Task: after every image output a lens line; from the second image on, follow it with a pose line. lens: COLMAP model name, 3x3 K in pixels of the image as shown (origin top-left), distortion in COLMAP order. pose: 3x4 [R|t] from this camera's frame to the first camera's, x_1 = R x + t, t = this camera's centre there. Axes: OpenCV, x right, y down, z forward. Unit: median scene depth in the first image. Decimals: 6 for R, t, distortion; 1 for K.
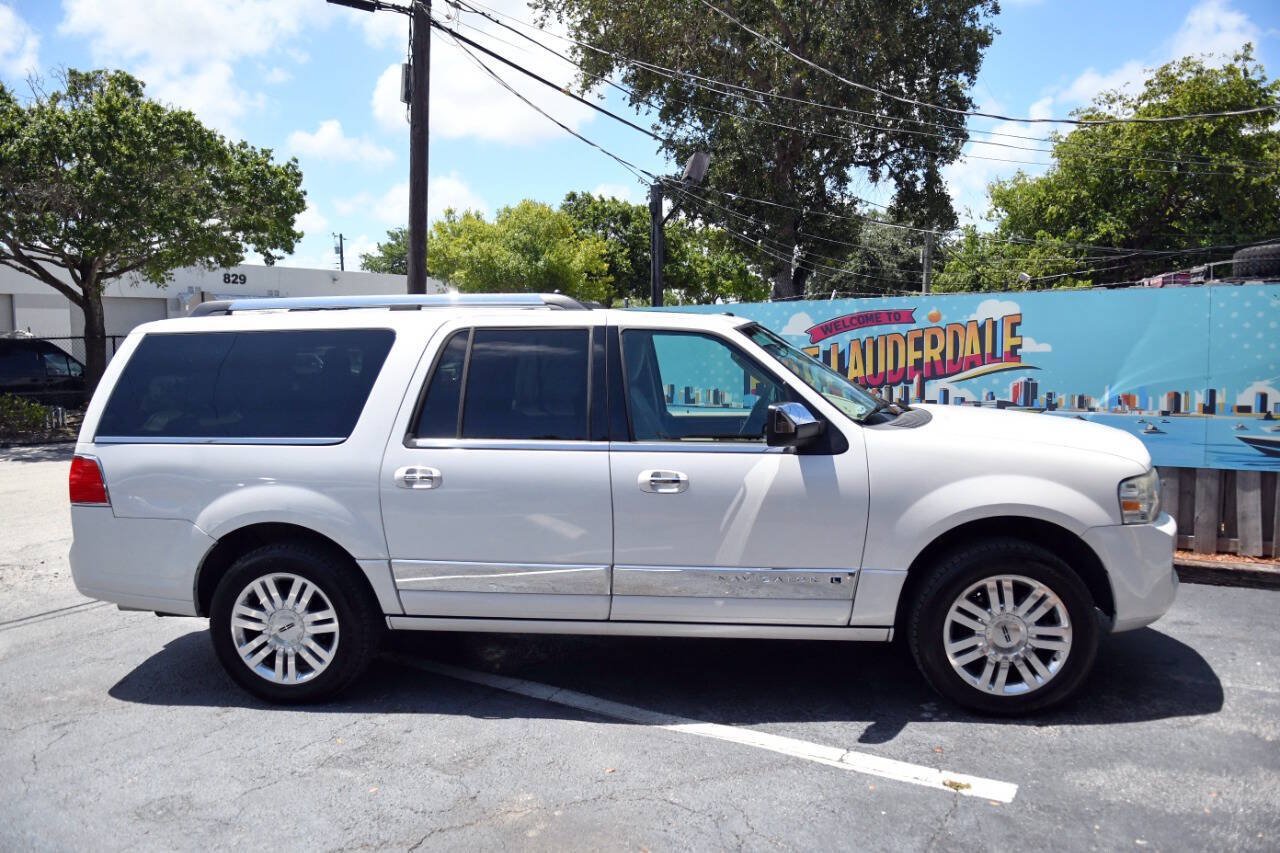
lens RADIAL K [[942.7, 0, 640.0], [0, 942.7, 426.5], [0, 0, 1]] dist [-0.028159, -0.032455]
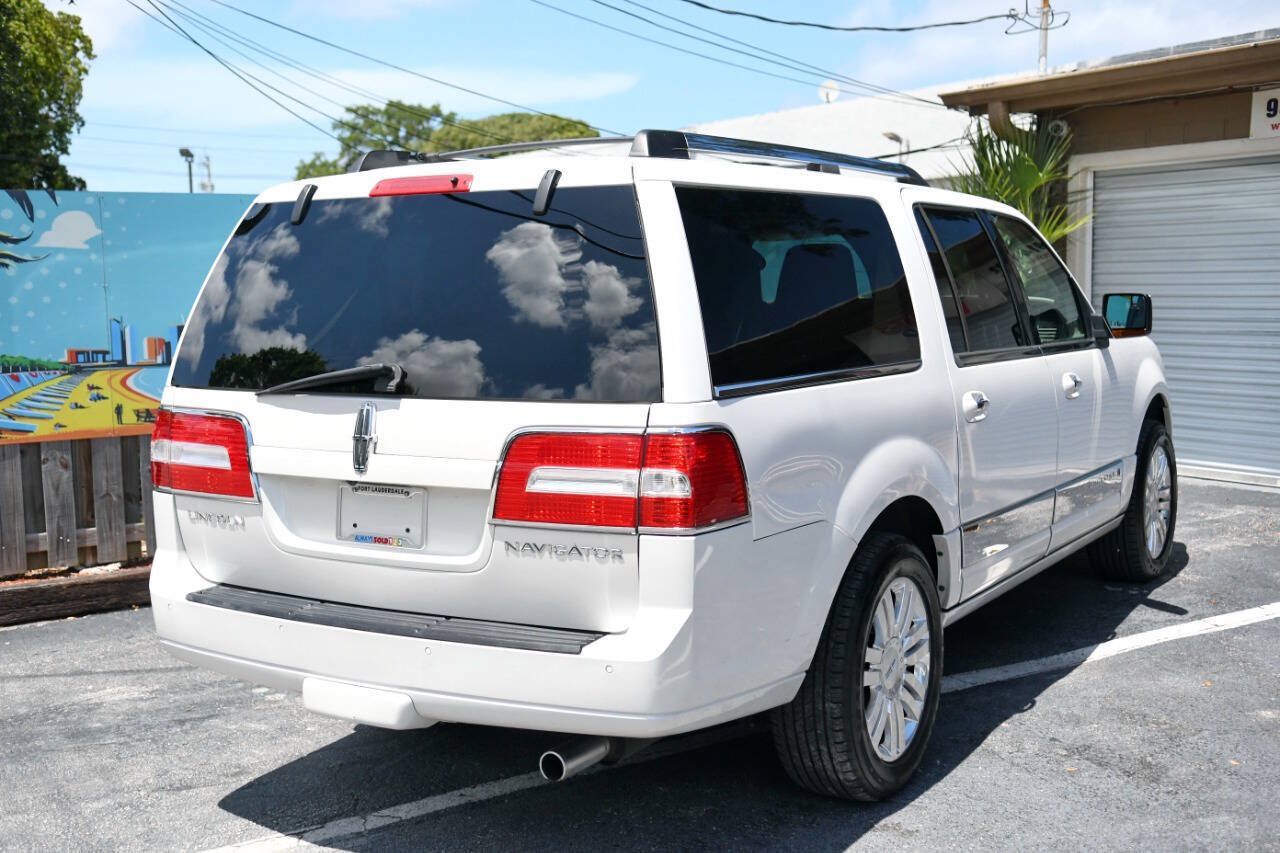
lens RADIAL K [[1499.5, 0, 640.0], [0, 1499.5, 426.5], [0, 0, 1]] dist [0.108199, -0.003581]
pose [[0.433931, -0.090821, 0.896357, -0.886377], [0.094462, 0.994009, 0.054986, -0.011897], [-0.895980, 0.060812, 0.439910, 0.455798]]
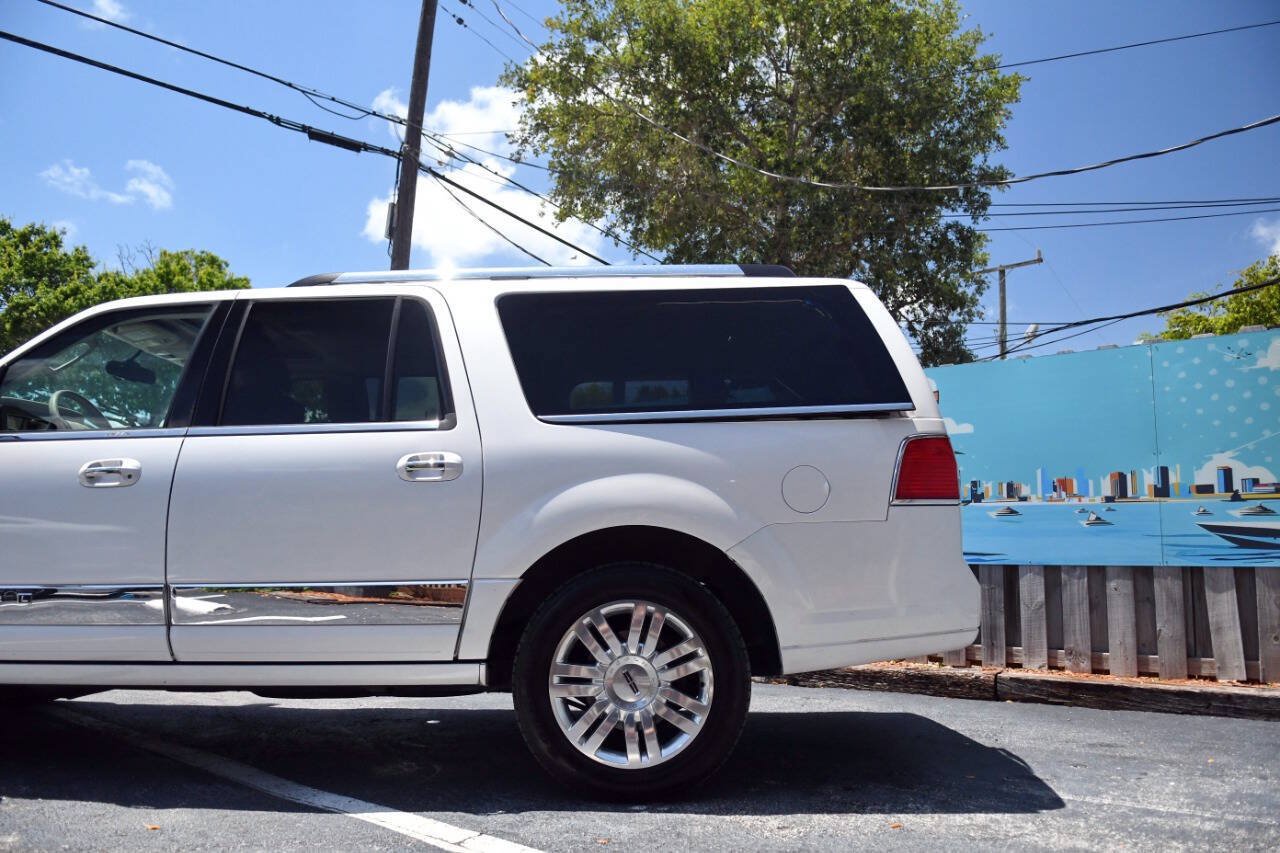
lens RADIAL K [[936.4, 0, 640.0], [0, 936.4, 426.5], [0, 0, 1]] dist [-0.034142, -0.025688]
pose [[0.992428, 0.013397, -0.122094, 0.241757], [-0.040509, 0.974117, -0.222384, 0.112634], [0.115955, 0.225646, 0.967284, 0.151101]]
